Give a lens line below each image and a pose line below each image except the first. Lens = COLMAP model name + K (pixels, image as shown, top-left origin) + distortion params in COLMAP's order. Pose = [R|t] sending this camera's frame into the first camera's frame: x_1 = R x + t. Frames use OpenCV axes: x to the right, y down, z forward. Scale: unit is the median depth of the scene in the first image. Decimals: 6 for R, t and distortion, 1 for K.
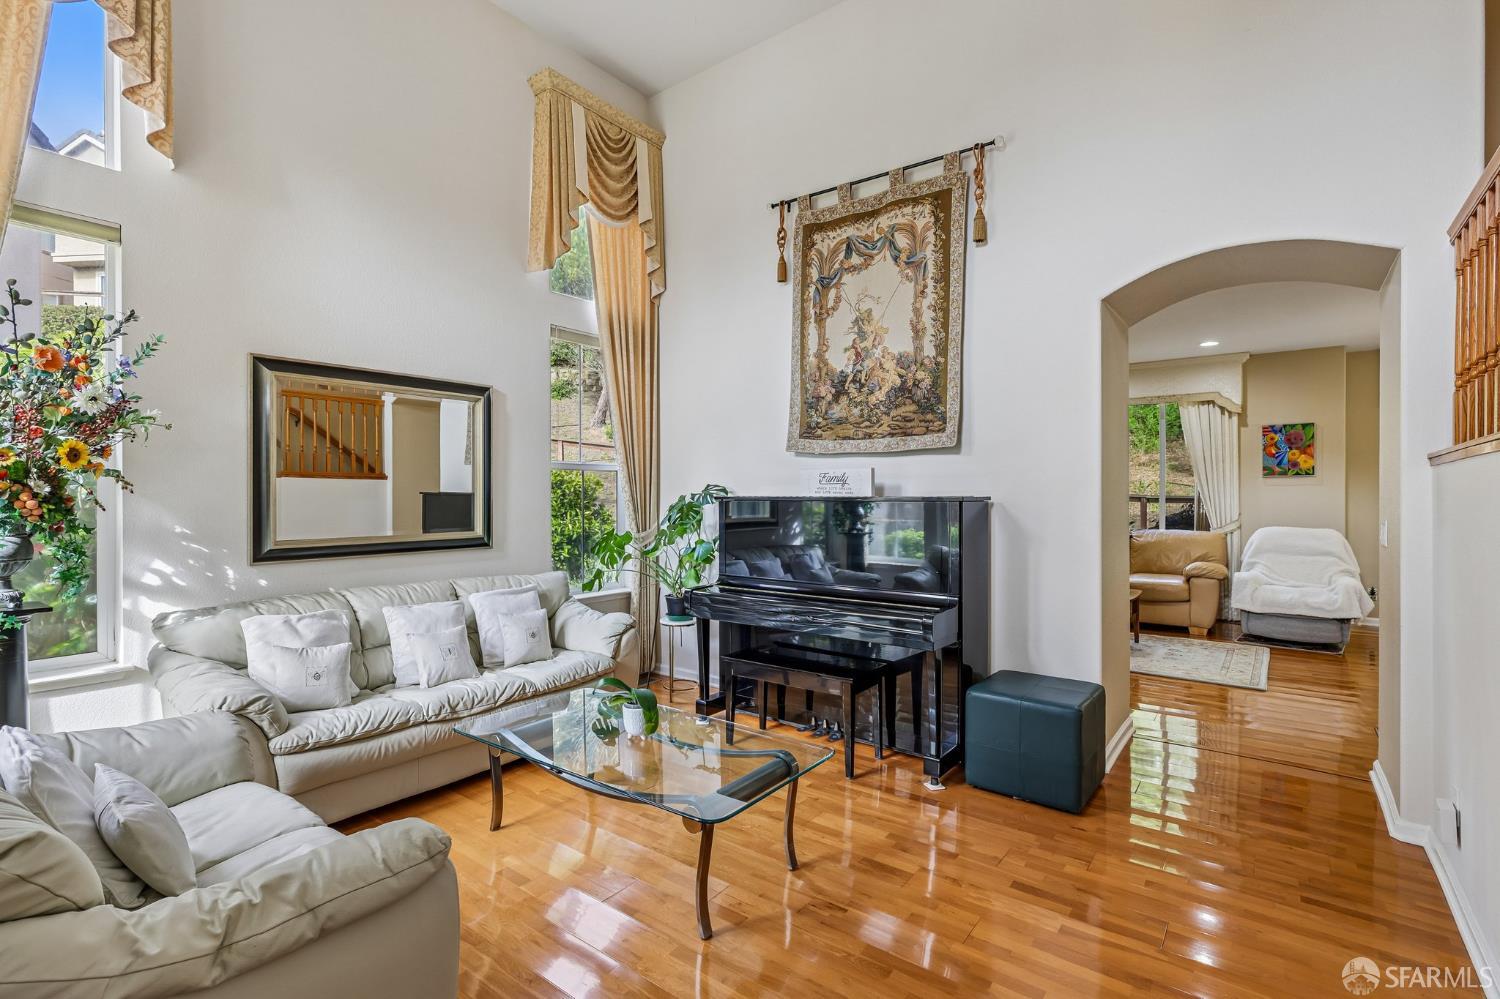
lens RADIAL K [[698.6, 0, 749.7], [0, 698.6, 495.8], [0, 0, 1]] dist [0.004350, 0.002784]
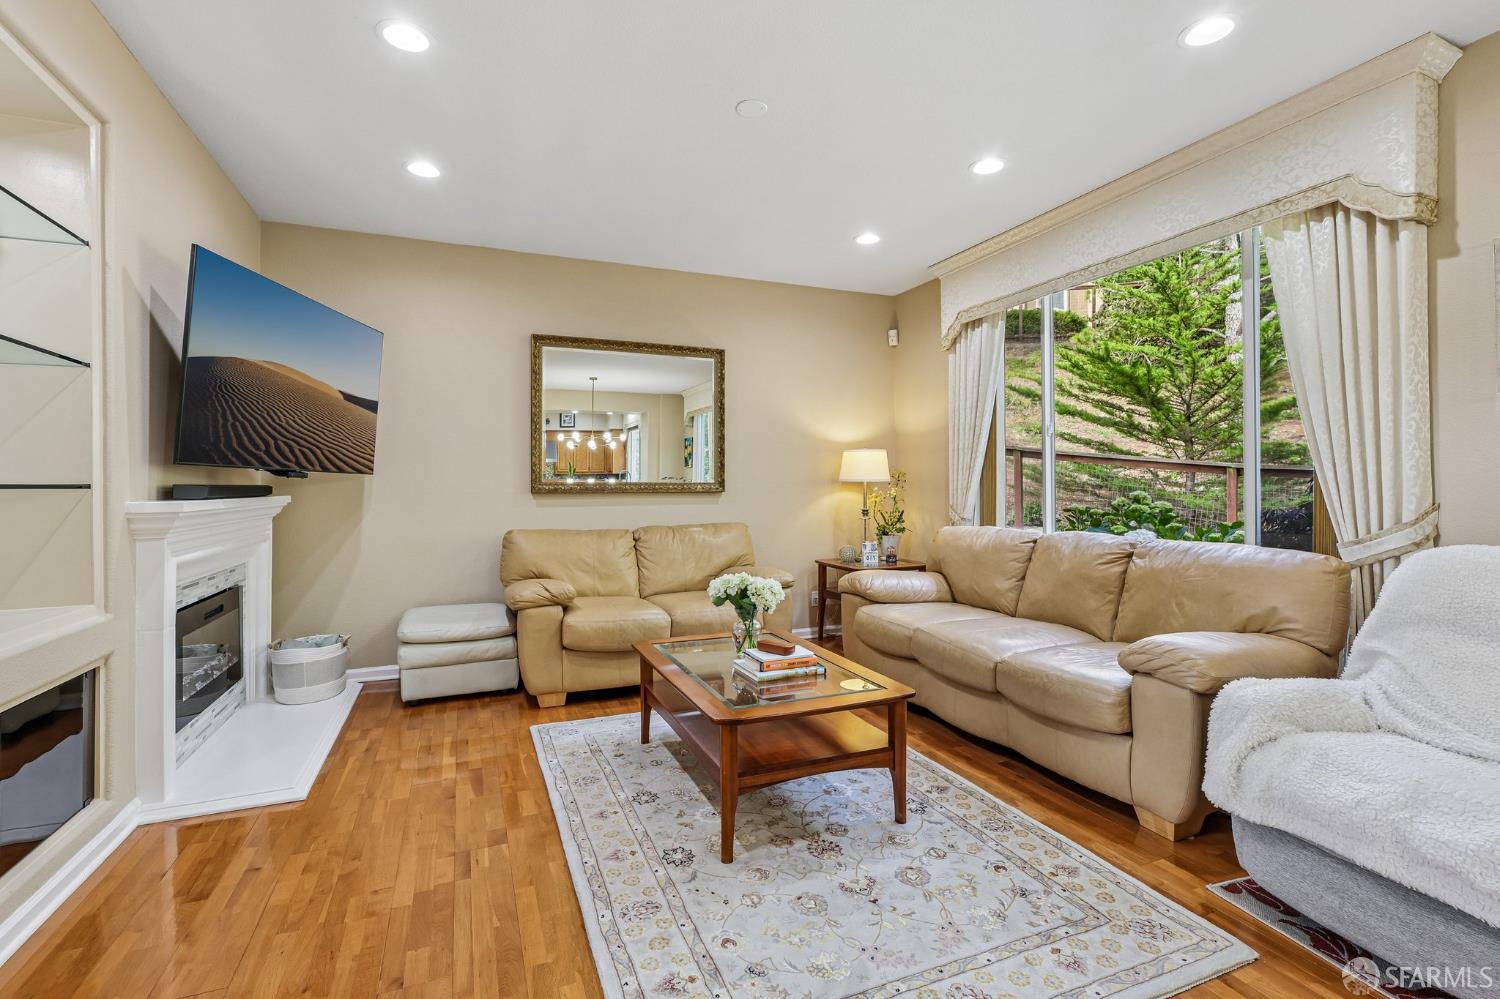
lens RADIAL K [[698.6, 0, 753.3], [0, 698.6, 489.5], [0, 0, 1]] dist [0.004350, 0.002784]
pose [[0.863413, -0.002863, -0.504490, 0.600828], [-0.002464, 0.999948, -0.009892, 0.022228], [0.504492, 0.009784, 0.863361, 0.538987]]
